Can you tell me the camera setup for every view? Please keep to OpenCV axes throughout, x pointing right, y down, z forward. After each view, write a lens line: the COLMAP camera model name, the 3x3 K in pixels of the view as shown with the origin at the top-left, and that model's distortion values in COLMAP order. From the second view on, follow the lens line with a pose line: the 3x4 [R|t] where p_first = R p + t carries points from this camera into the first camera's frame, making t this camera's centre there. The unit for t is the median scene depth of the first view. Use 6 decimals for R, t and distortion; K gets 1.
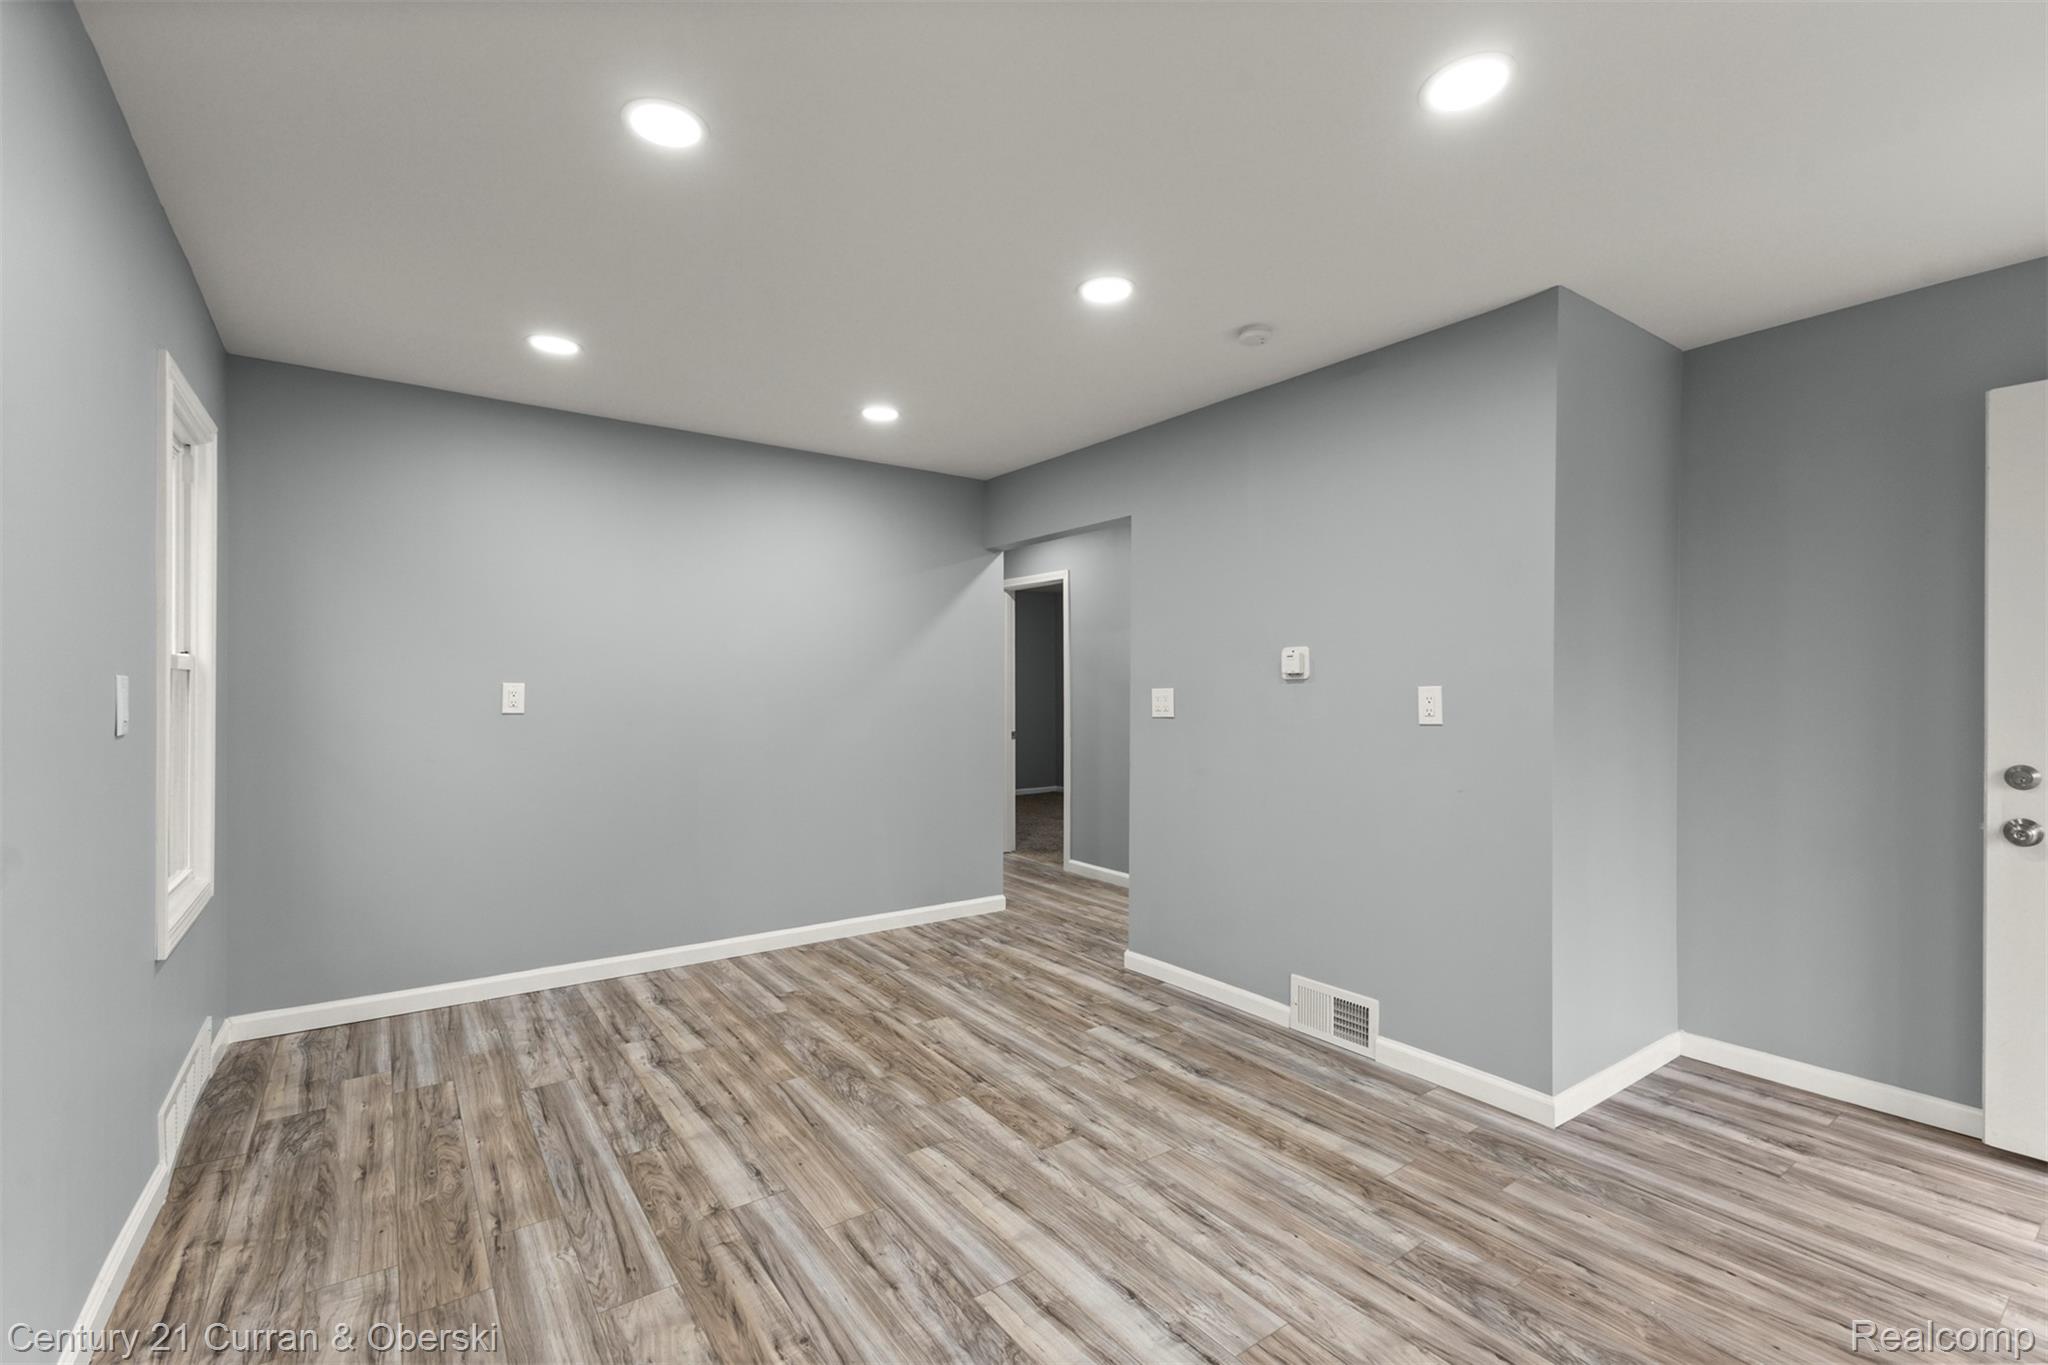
lens RADIAL K [[891.6, 0, 1024.0], [0, 891.6, 682.5], [0, 0, 1]] dist [0.003463, 0.000310]
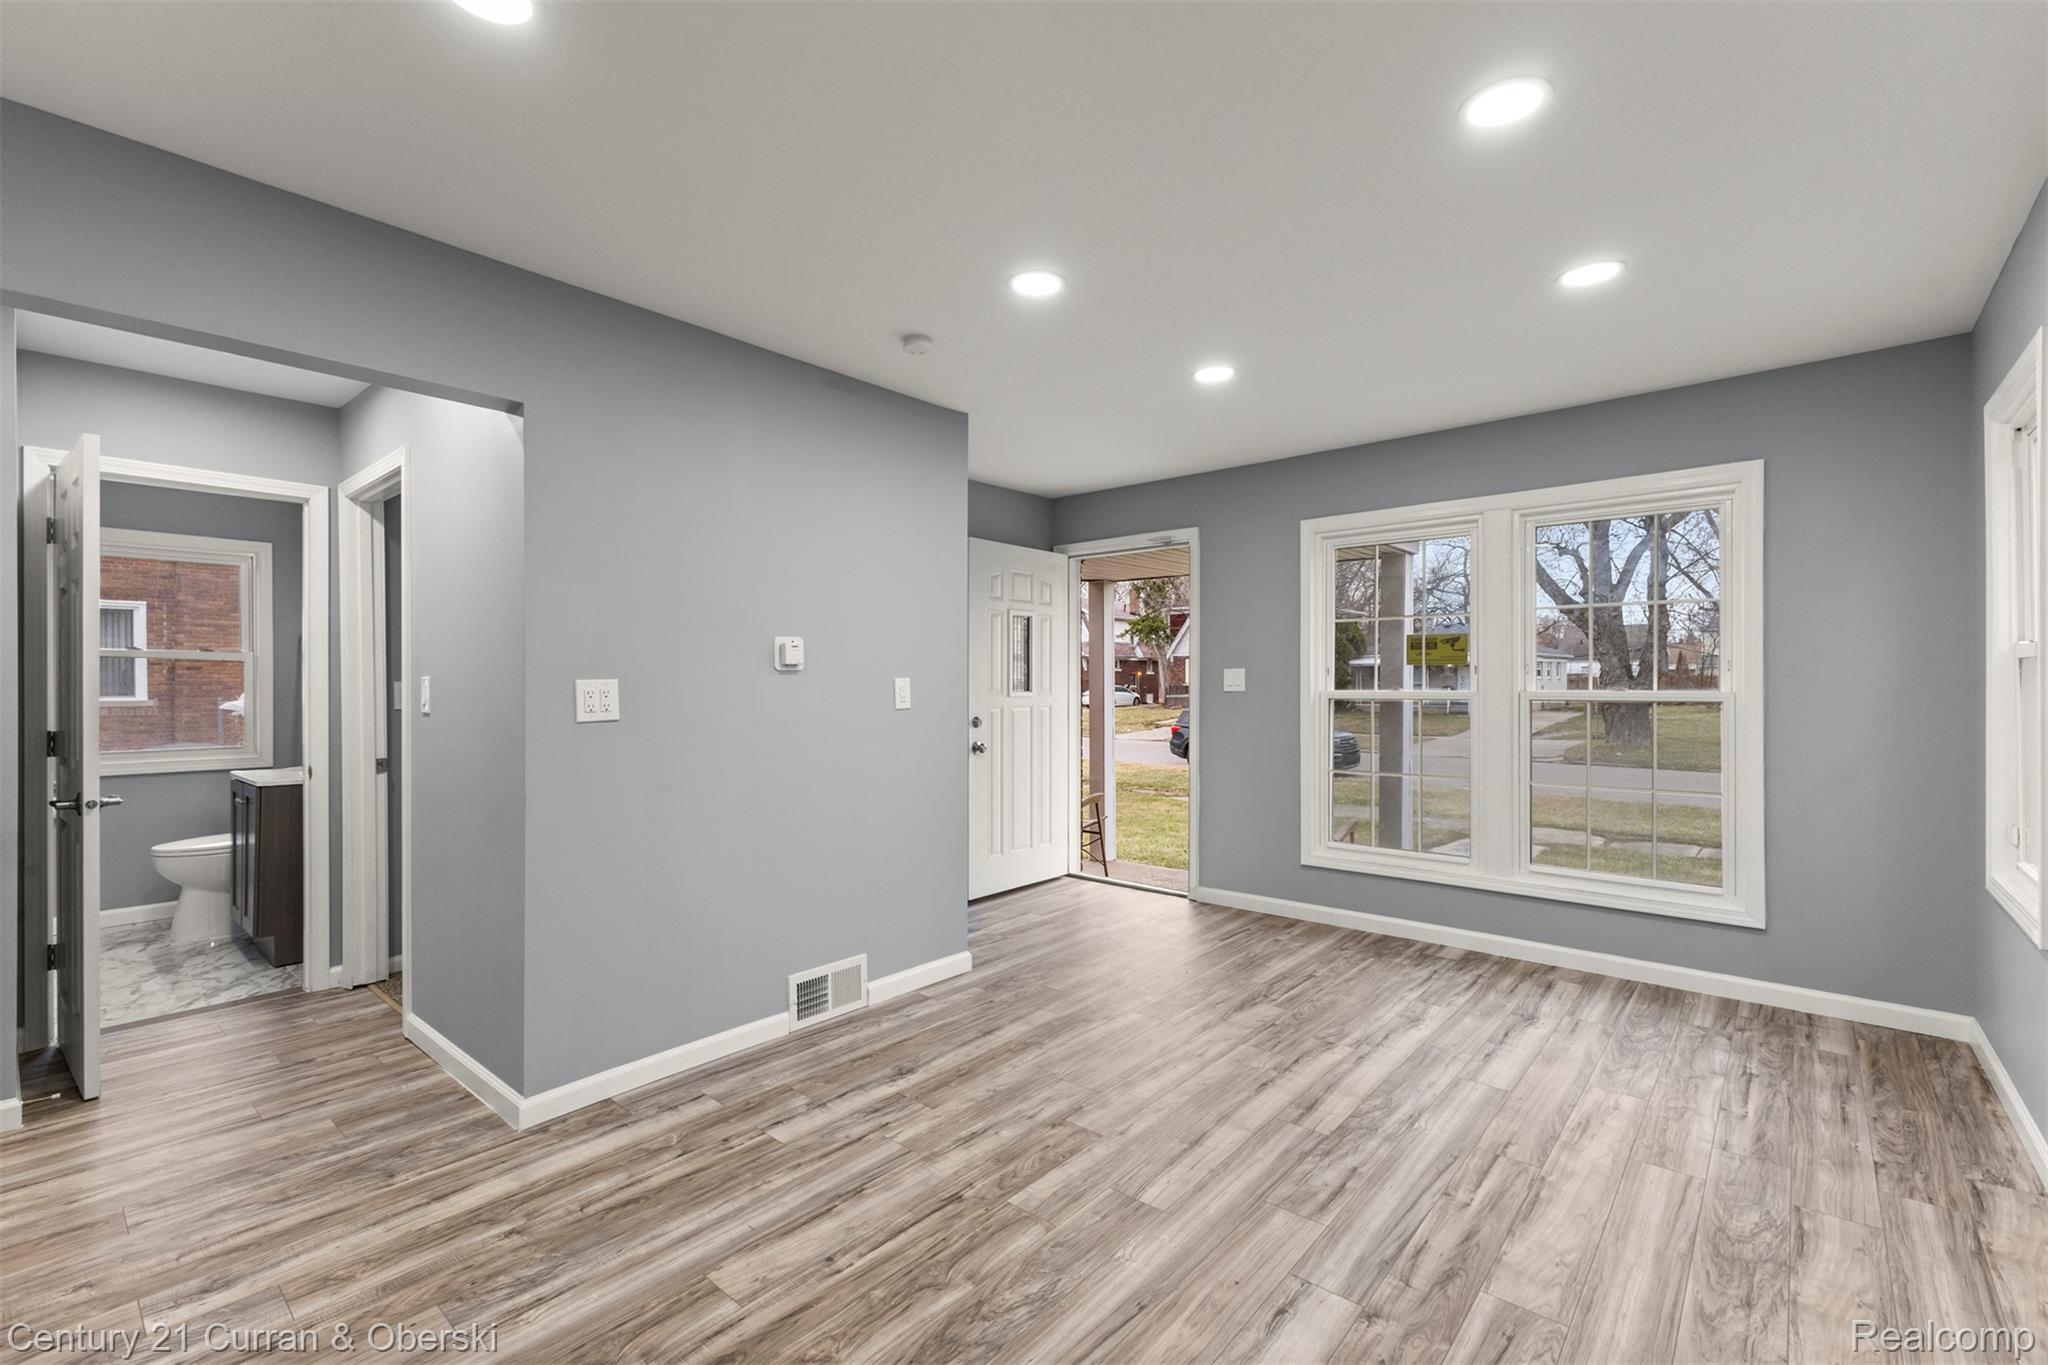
lens RADIAL K [[888.3, 0, 1024.0], [0, 888.3, 682.5], [0, 0, 1]] dist [0.003051, -0.000609]
pose [[-0.231337, 0.000829, 0.972873, -0.926678], [-0.003589, 0.999992, -0.001705, 0.013601], [-0.972867, -0.003886, -0.231333, 1.307038]]
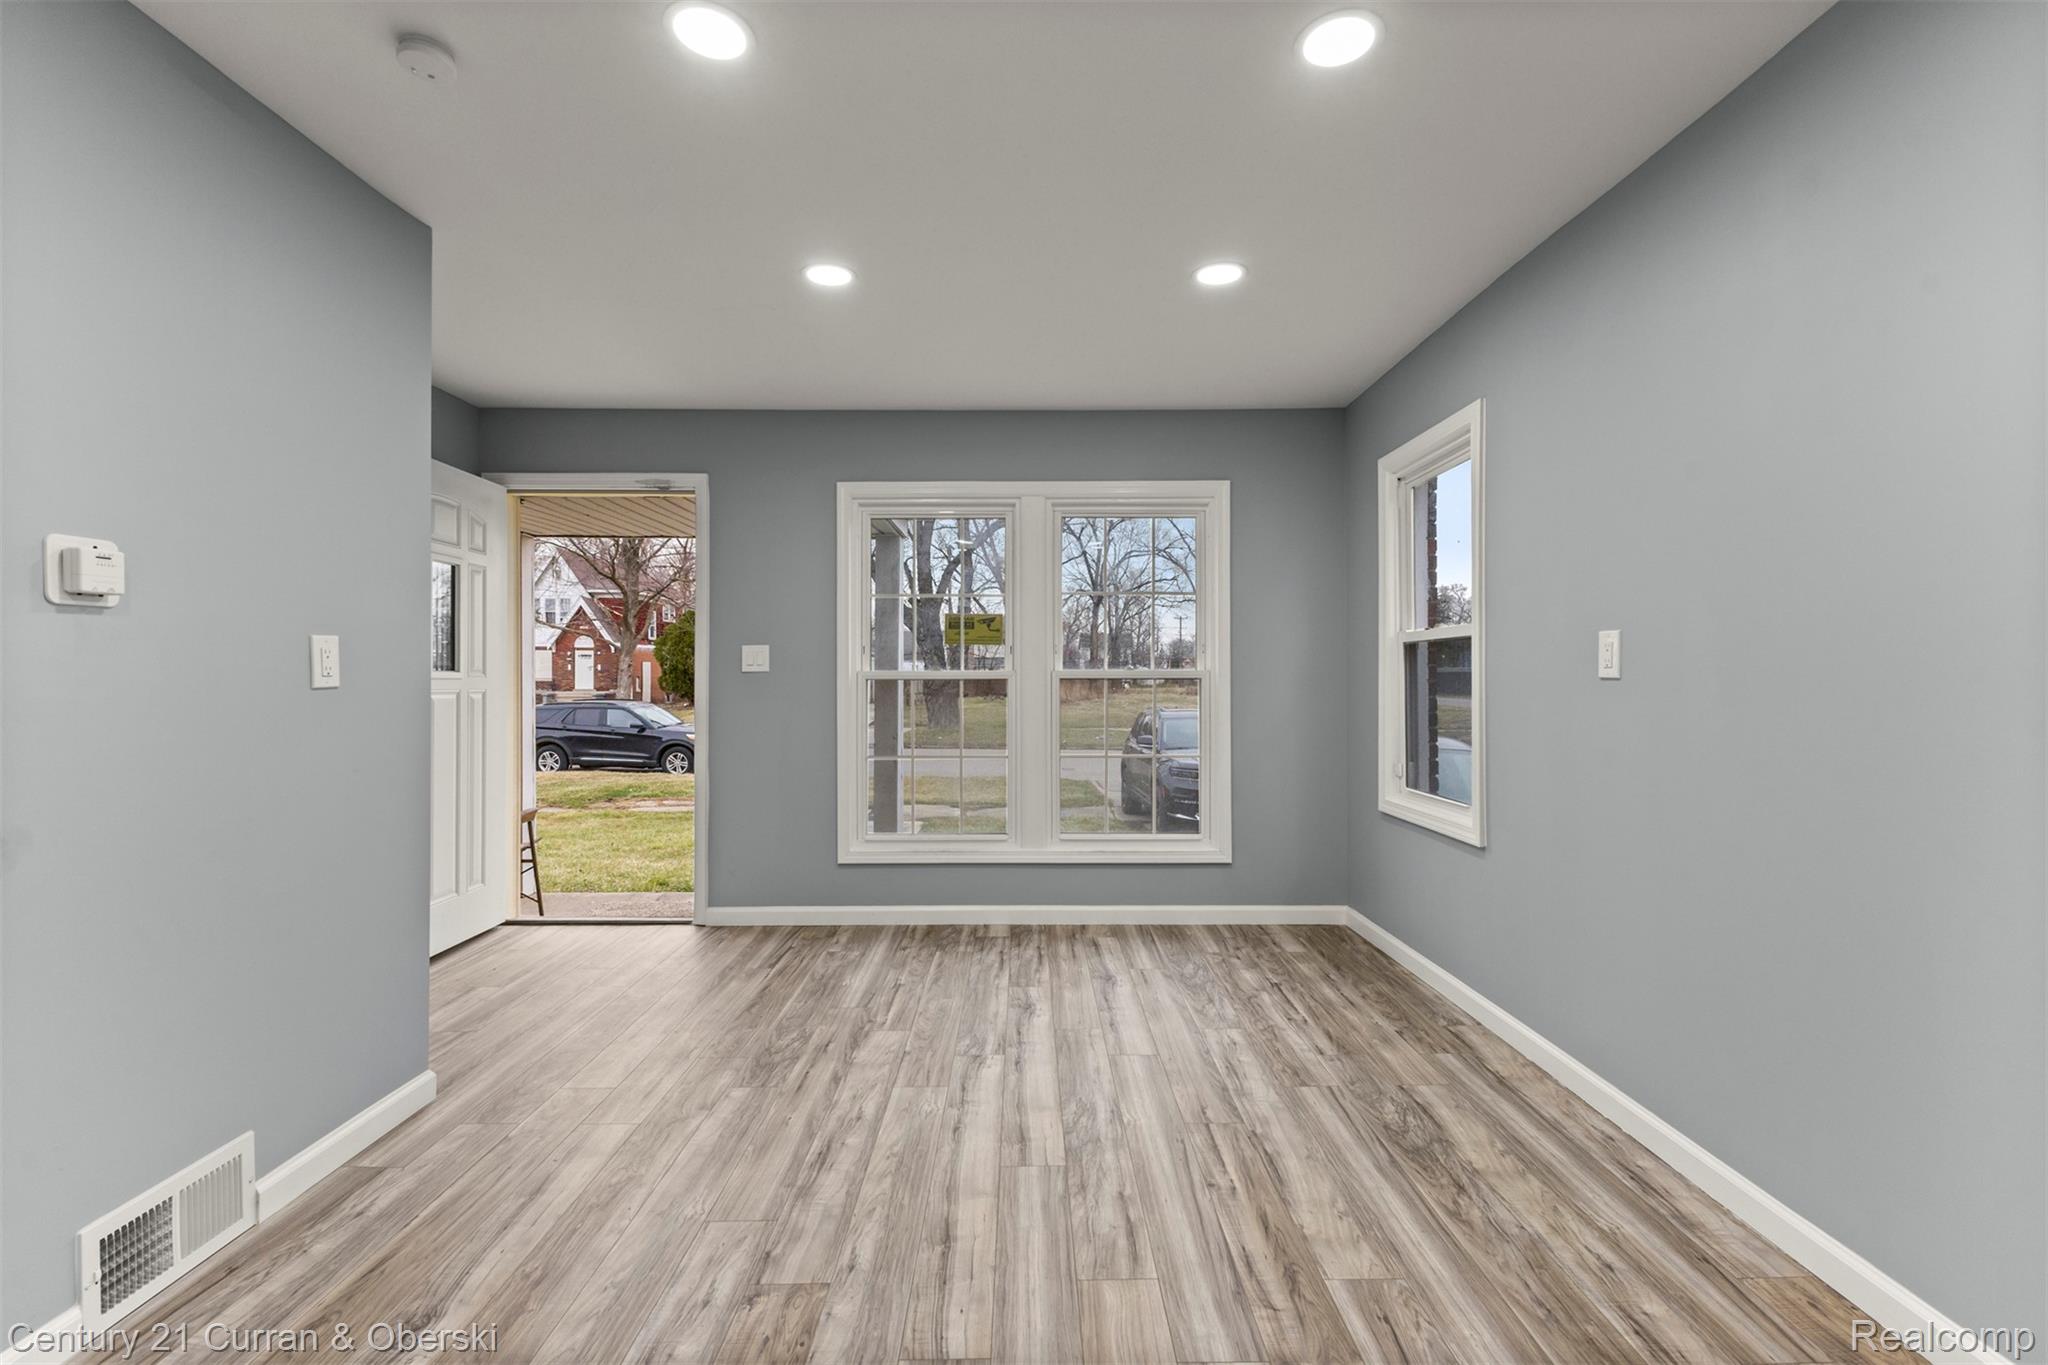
lens RADIAL K [[886.4, 0, 1035.6], [0, 886.4, 674.0], [0, 0, 1]] dist [0.005102, -0.000493]
pose [[-0.820365, 0.003021, 0.571832, -0.510733], [-0.003418, 0.999942, -0.010188, 0.048141], [-0.571830, -0.010313, -0.820307, 1.472492]]
